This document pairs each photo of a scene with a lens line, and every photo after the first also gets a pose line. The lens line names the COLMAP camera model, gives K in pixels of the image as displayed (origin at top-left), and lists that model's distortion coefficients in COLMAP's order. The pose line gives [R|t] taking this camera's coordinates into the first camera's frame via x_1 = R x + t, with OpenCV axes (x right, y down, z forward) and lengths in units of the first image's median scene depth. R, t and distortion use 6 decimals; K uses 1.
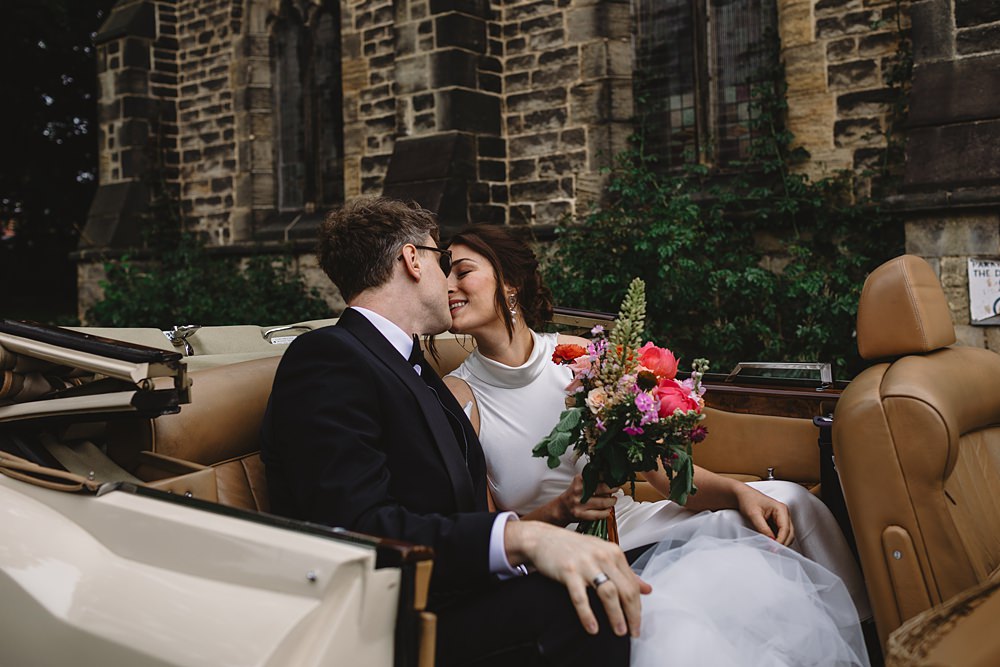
lens RADIAL K [[1003.4, 0, 500.0], [0, 1003.4, 333.5], [0, 0, 1]] dist [0.000509, 0.002130]
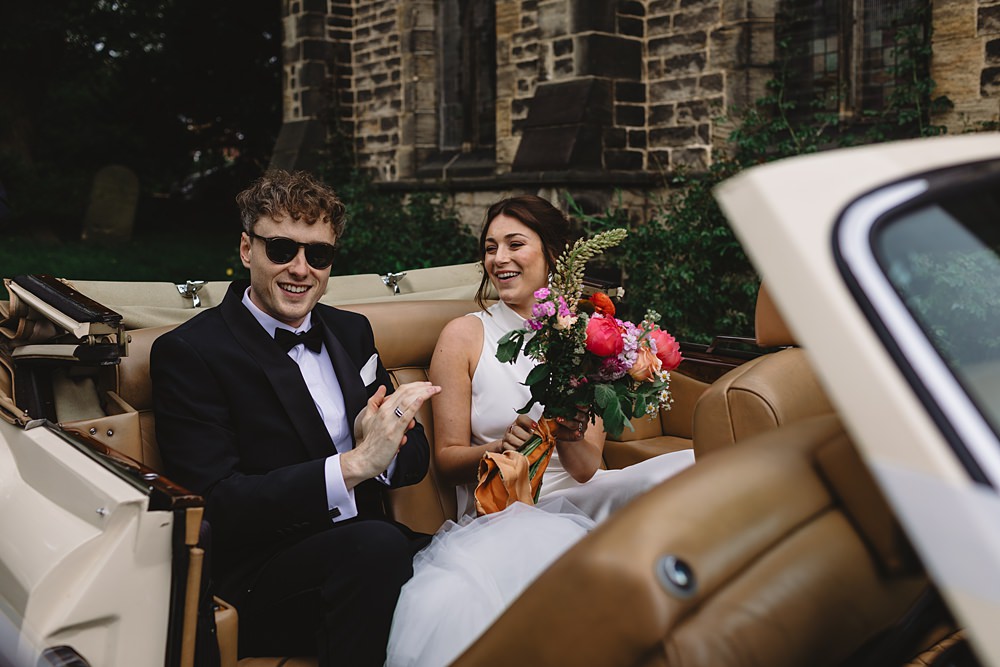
lens RADIAL K [[1003.4, 0, 500.0], [0, 1003.4, 333.5], [0, 0, 1]] dist [0.000509, 0.002130]
pose [[0.973990, 0.056214, -0.219509, 0.098238], [-0.040149, 0.996224, 0.076980, -0.017321], [0.223007, -0.066165, 0.972569, -0.019297]]
